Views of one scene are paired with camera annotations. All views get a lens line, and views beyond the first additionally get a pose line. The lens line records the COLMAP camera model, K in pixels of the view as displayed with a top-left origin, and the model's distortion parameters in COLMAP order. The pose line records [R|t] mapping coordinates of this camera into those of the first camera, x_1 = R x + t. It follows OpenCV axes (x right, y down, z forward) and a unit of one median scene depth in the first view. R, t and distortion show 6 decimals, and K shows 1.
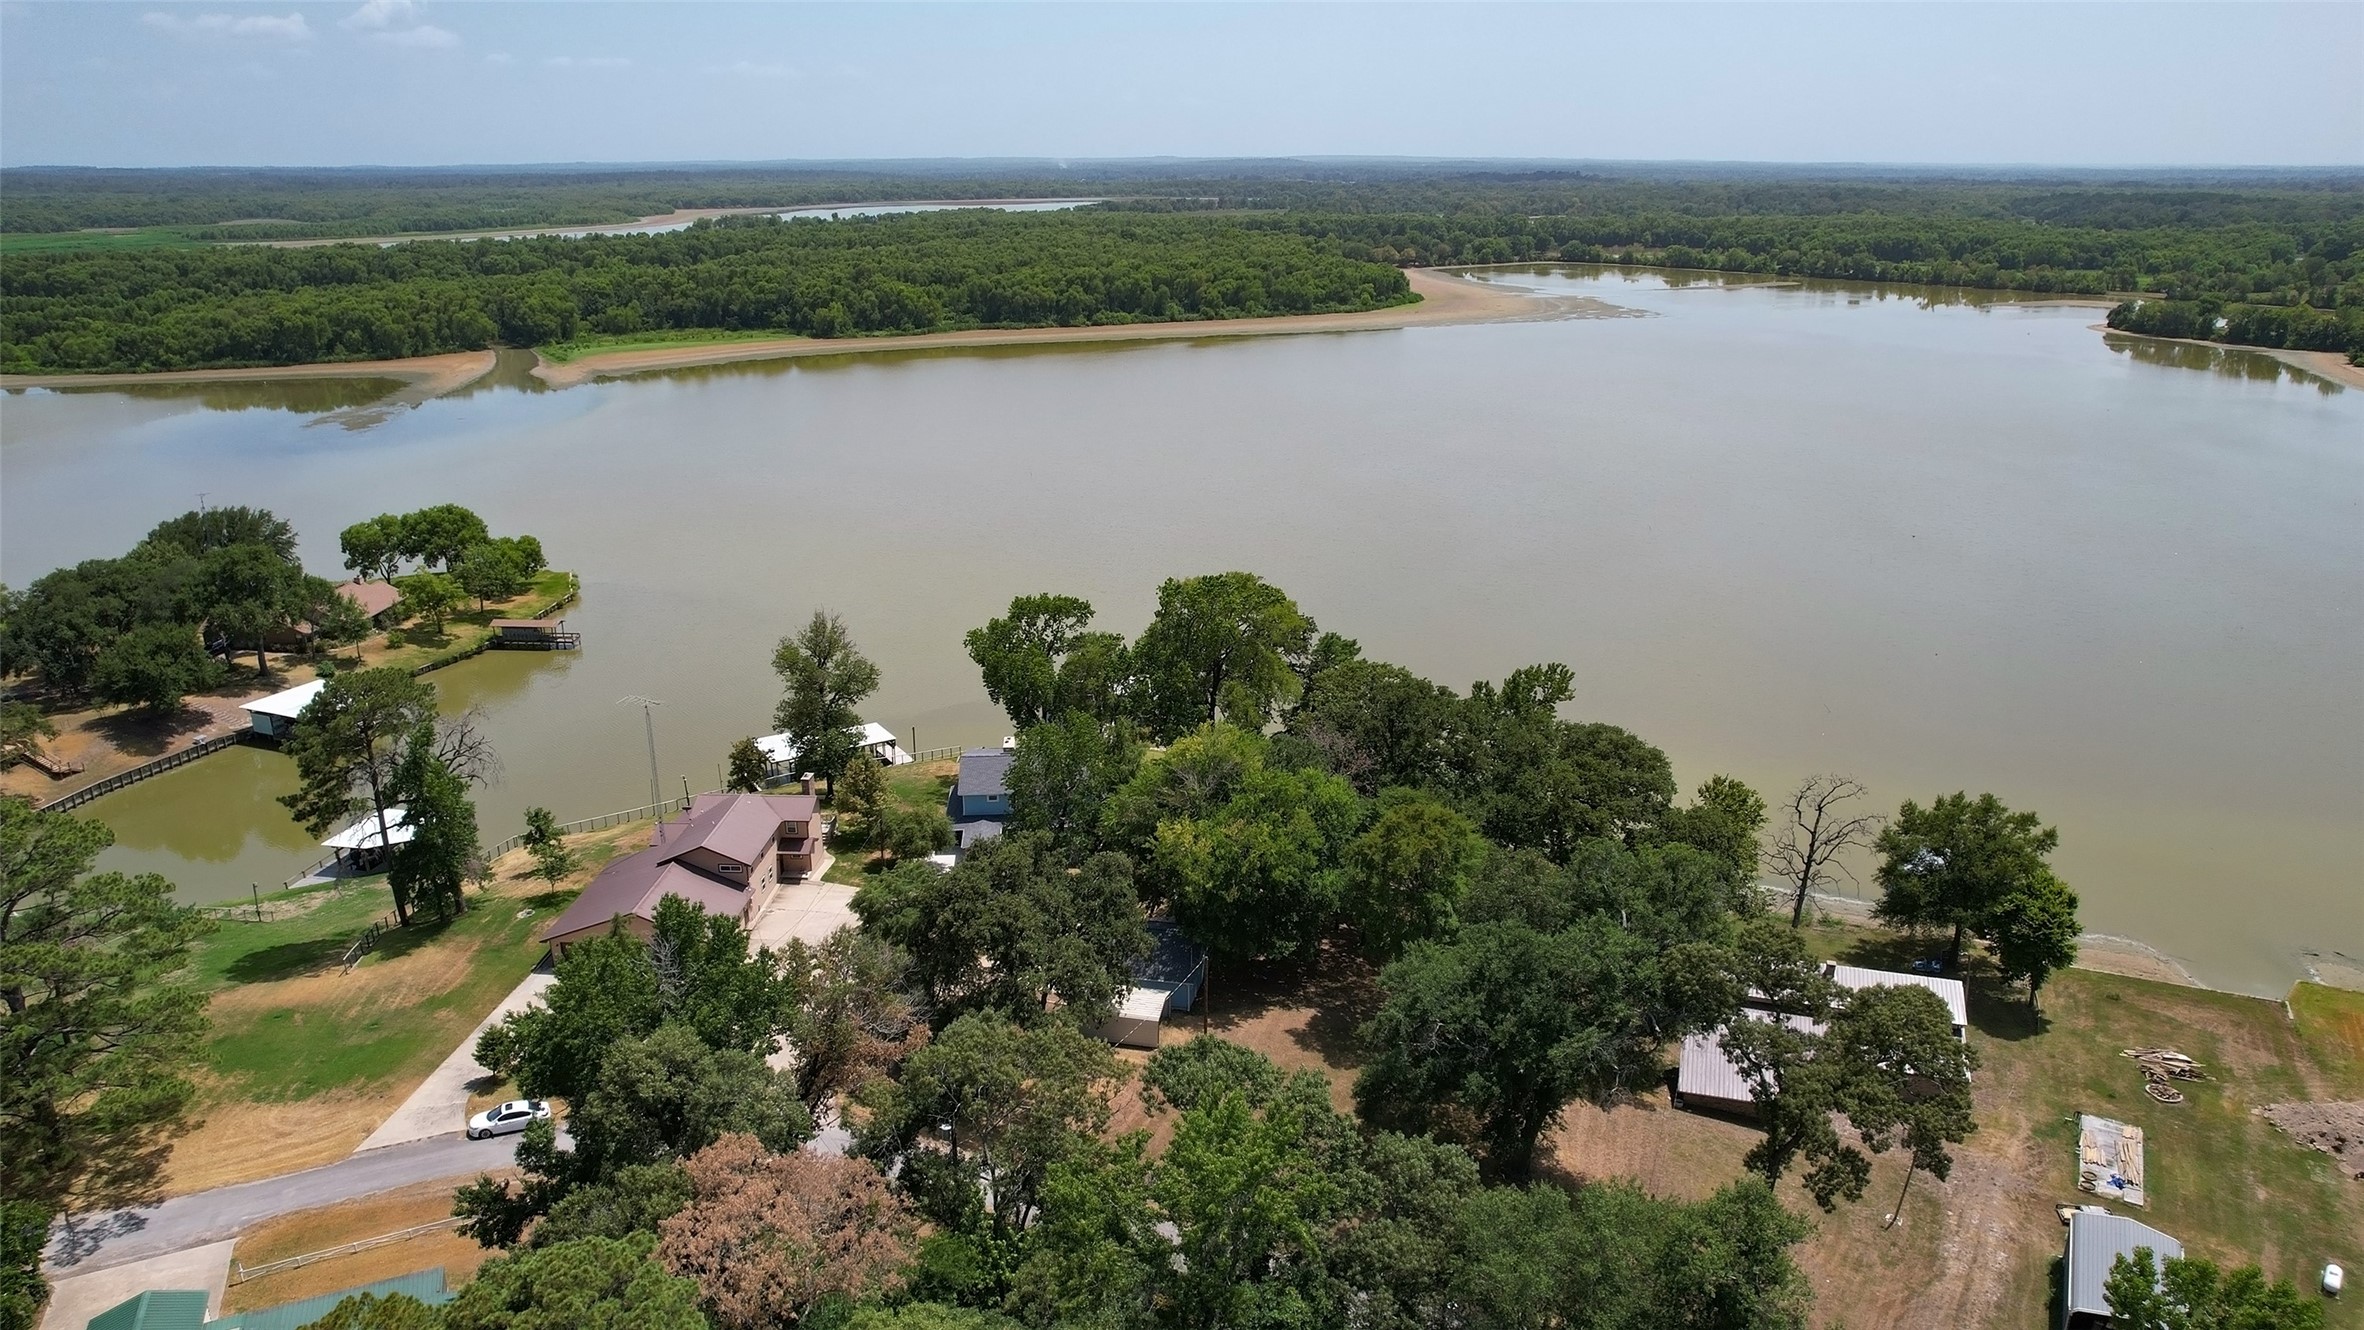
lens RADIAL K [[1559.5, 0, 1170.2], [0, 1559.5, 666.1], [0, 0, 1]] dist [-0.069842, 0.065064]
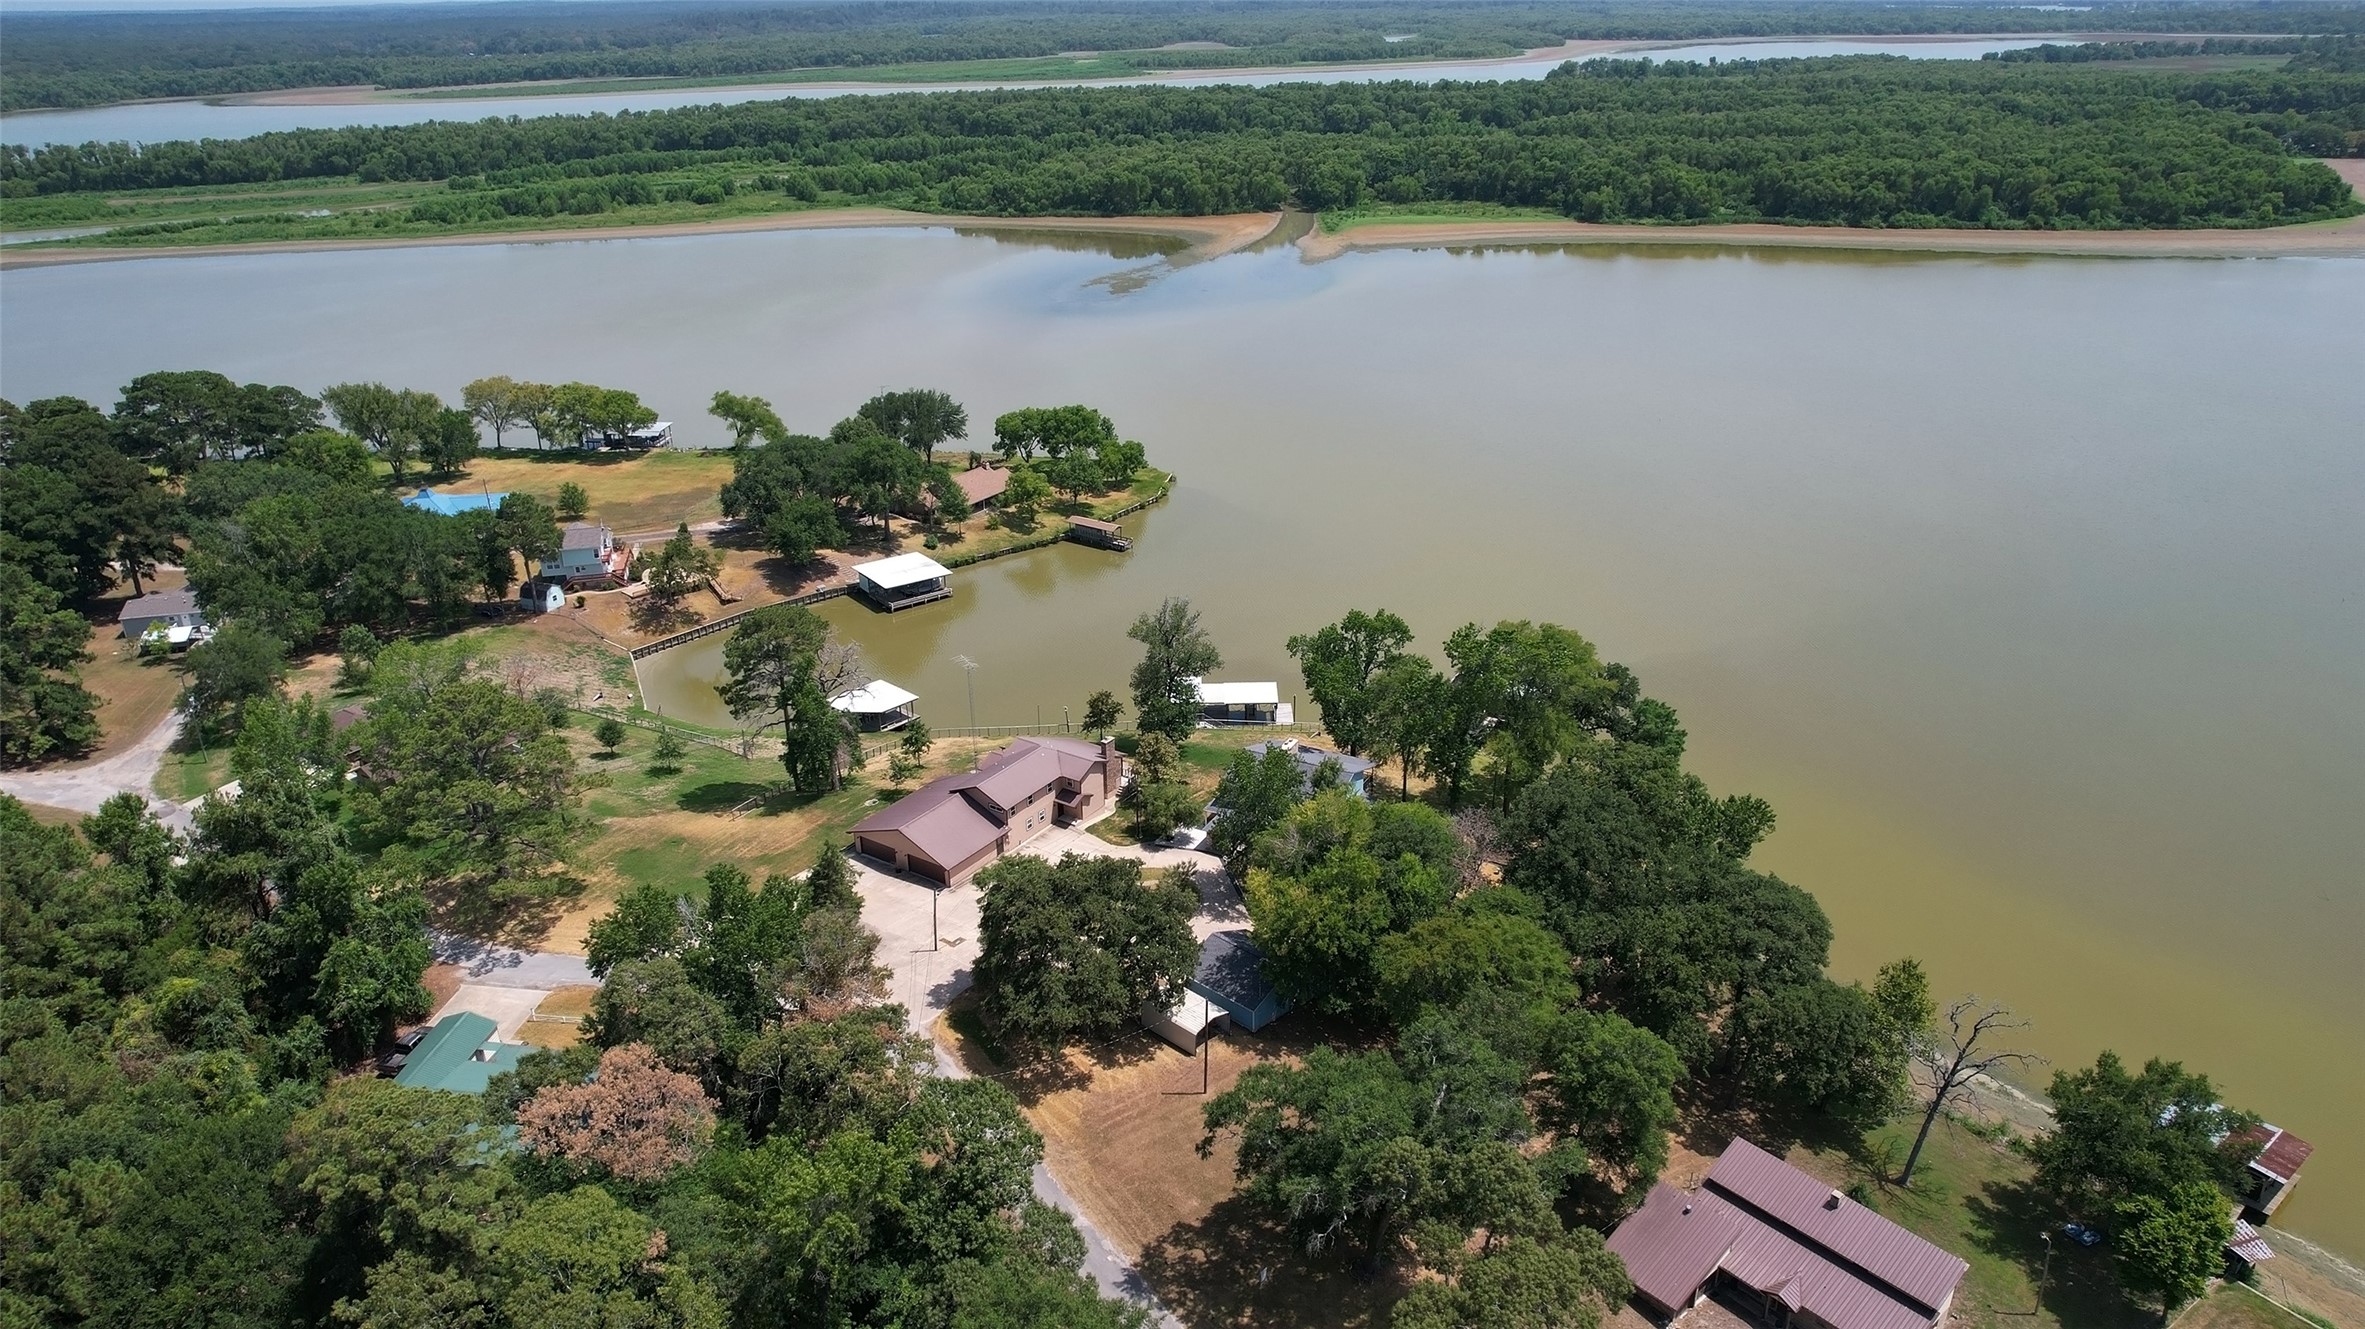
lens RADIAL K [[1569.2, 0, 1175.9], [0, 1569.2, 670.1], [0, 0, 1]] dist [-0.088439, 0.090721]
pose [[0.853724, 0.201905, -0.479989, 0.092472], [-0.149367, 0.977986, 0.145716, -0.040202], [0.498843, -0.052707, 0.865088, -0.004691]]
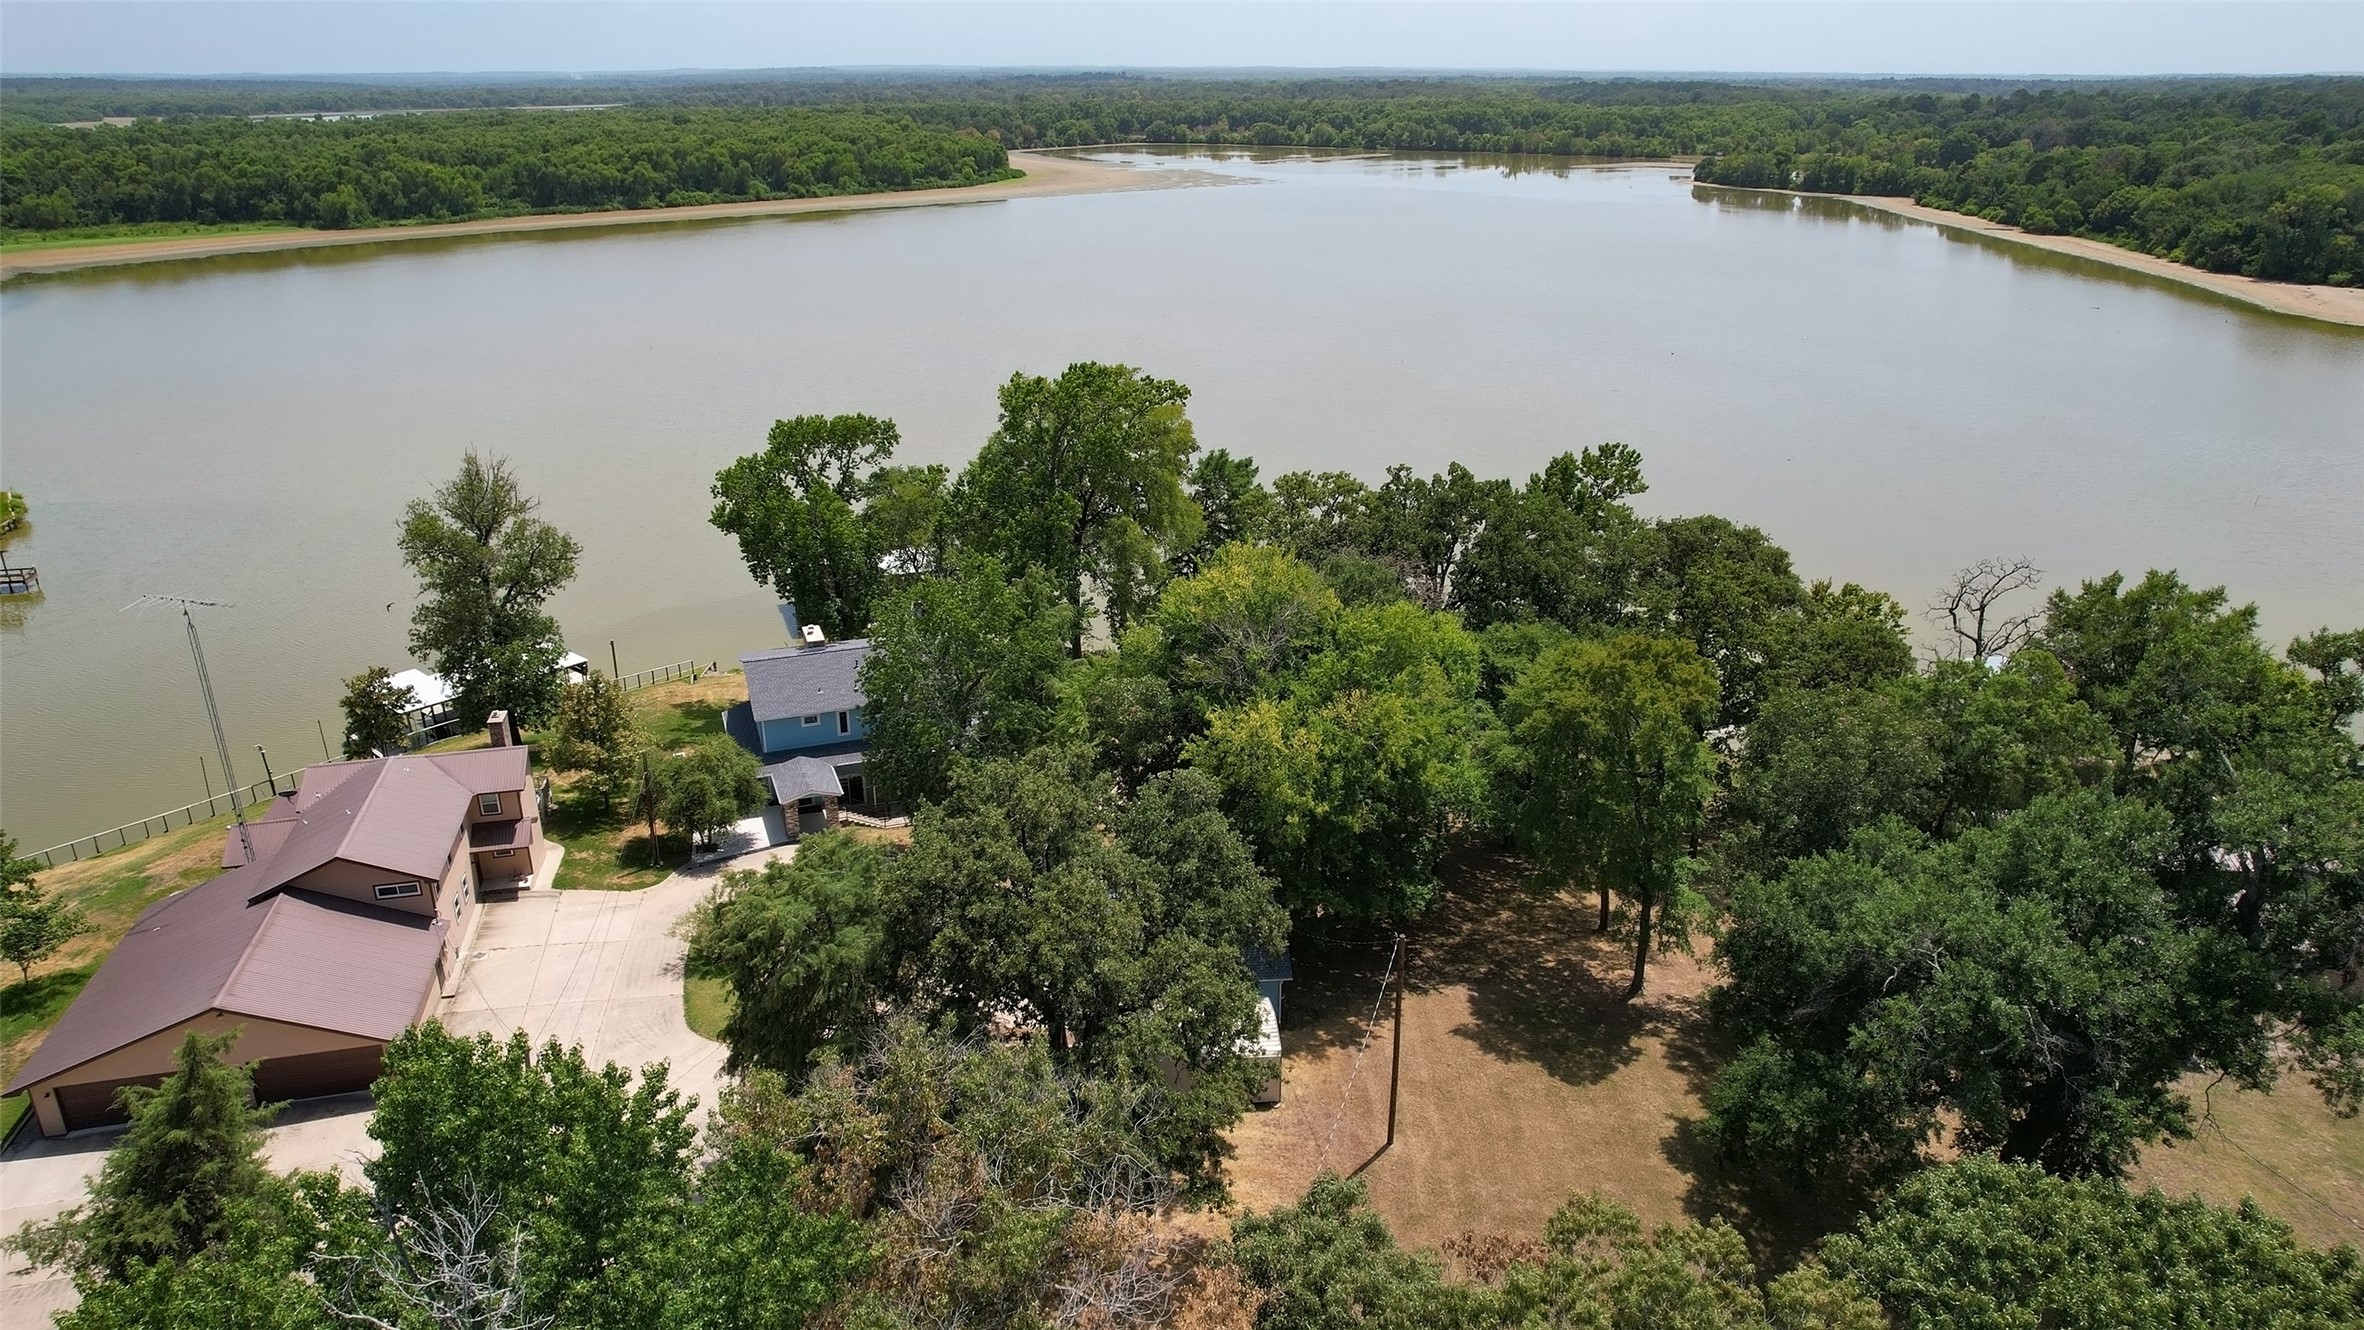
lens RADIAL K [[1568.6, 0, 1175.4], [0, 1568.6, 670.6], [0, 0, 1]] dist [-0.088439, 0.090721]
pose [[0.960015, -0.101166, 0.261031, -0.033339], [0.086977, 0.994063, 0.065380, 0.009037], [-0.266095, -0.040062, 0.963114, 0.087902]]
